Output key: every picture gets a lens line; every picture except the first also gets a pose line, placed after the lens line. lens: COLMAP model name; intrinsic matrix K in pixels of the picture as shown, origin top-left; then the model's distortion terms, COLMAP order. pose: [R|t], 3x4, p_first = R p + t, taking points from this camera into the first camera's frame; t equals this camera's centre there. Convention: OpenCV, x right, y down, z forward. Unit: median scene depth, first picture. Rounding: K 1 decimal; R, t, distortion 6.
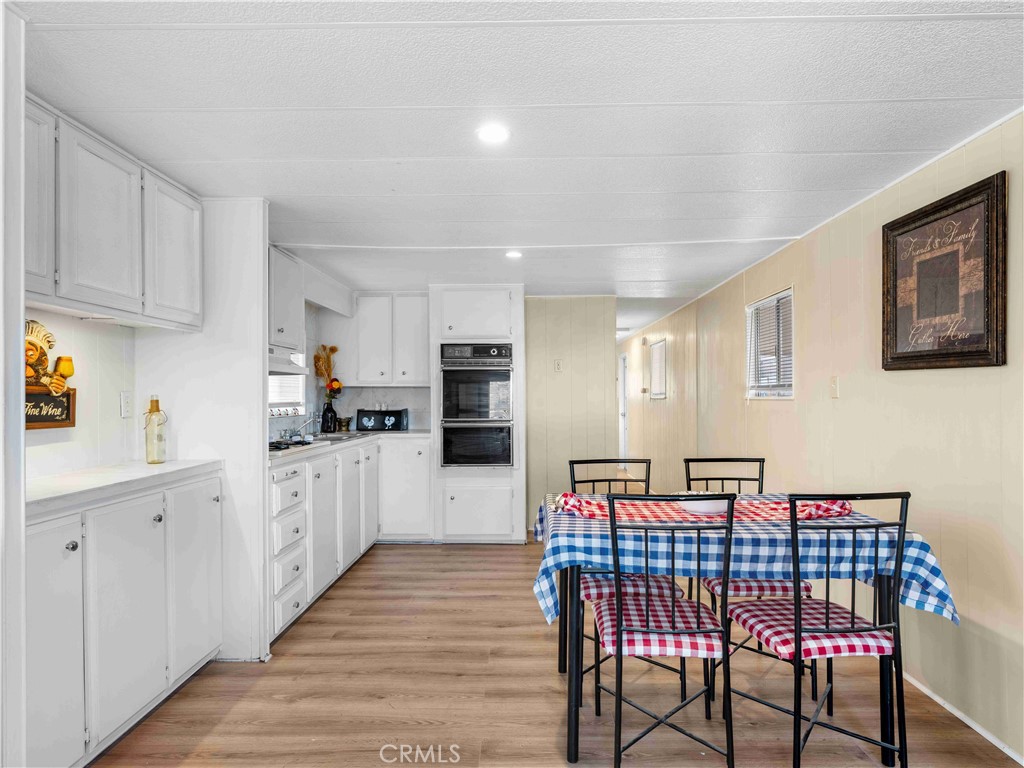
lens RADIAL K [[655.8, 0, 512.0], [0, 655.8, 384.0], [0, 0, 1]] dist [0.004239, 0.000866]
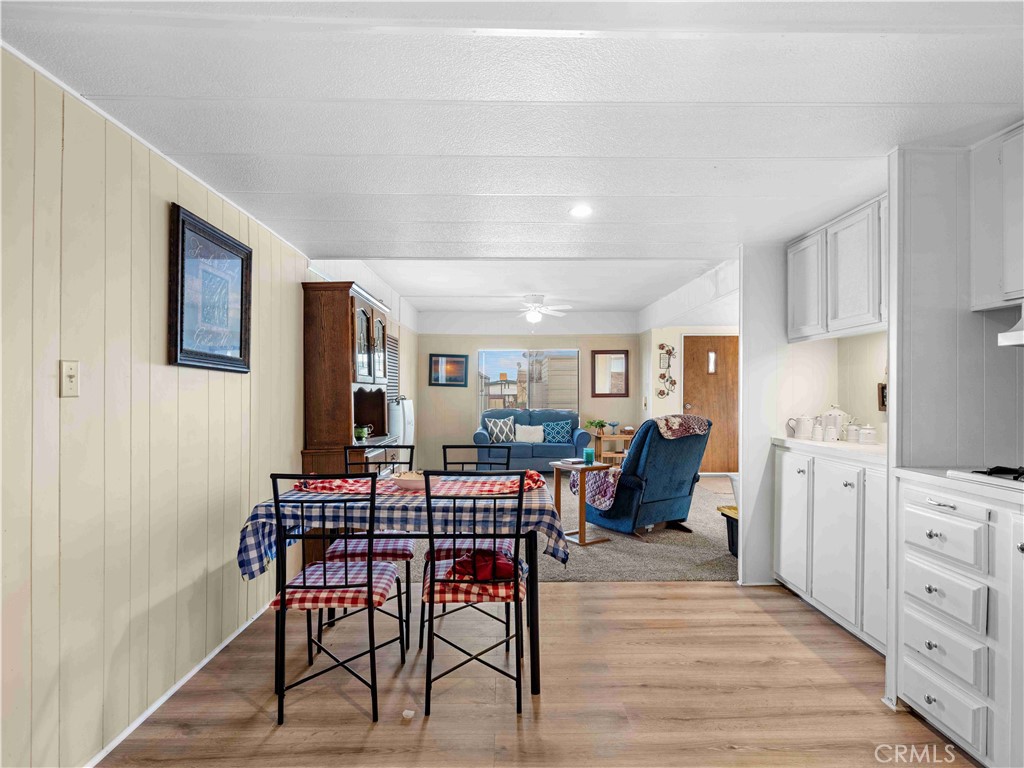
lens RADIAL K [[655.8, 0, 512.0], [0, 655.8, 384.0], [0, 0, 1]] dist [0.004239, 0.000866]
pose [[-0.999400, 0.001857, -0.034589, 0.080292], [0.002861, 0.999575, -0.029007, 0.019779], [0.034521, -0.029089, -0.998981, 1.089558]]
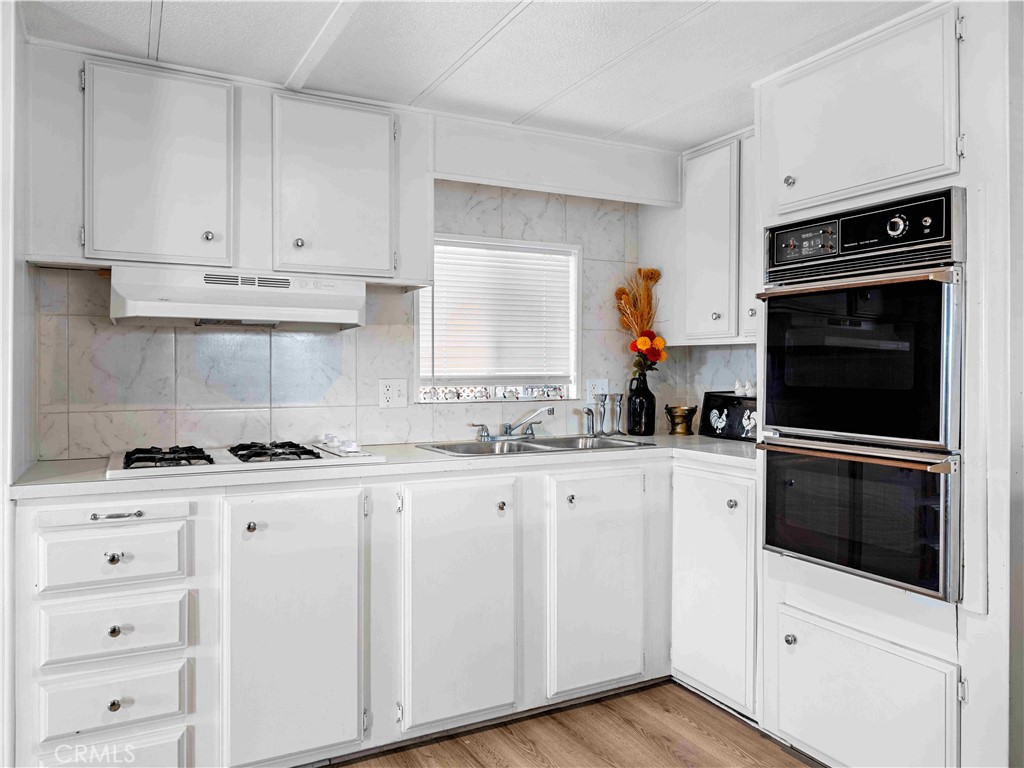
lens RADIAL K [[726.0, 0, 512.0], [0, 726.0, 384.0], [0, 0, 1]] dist [0.005547, 0.002714]
pose [[0.486597, 0.025170, -0.873264, 0.190450], [0.012734, 0.999274, 0.035897, 0.011845], [0.873533, -0.028588, 0.485924, 0.663539]]
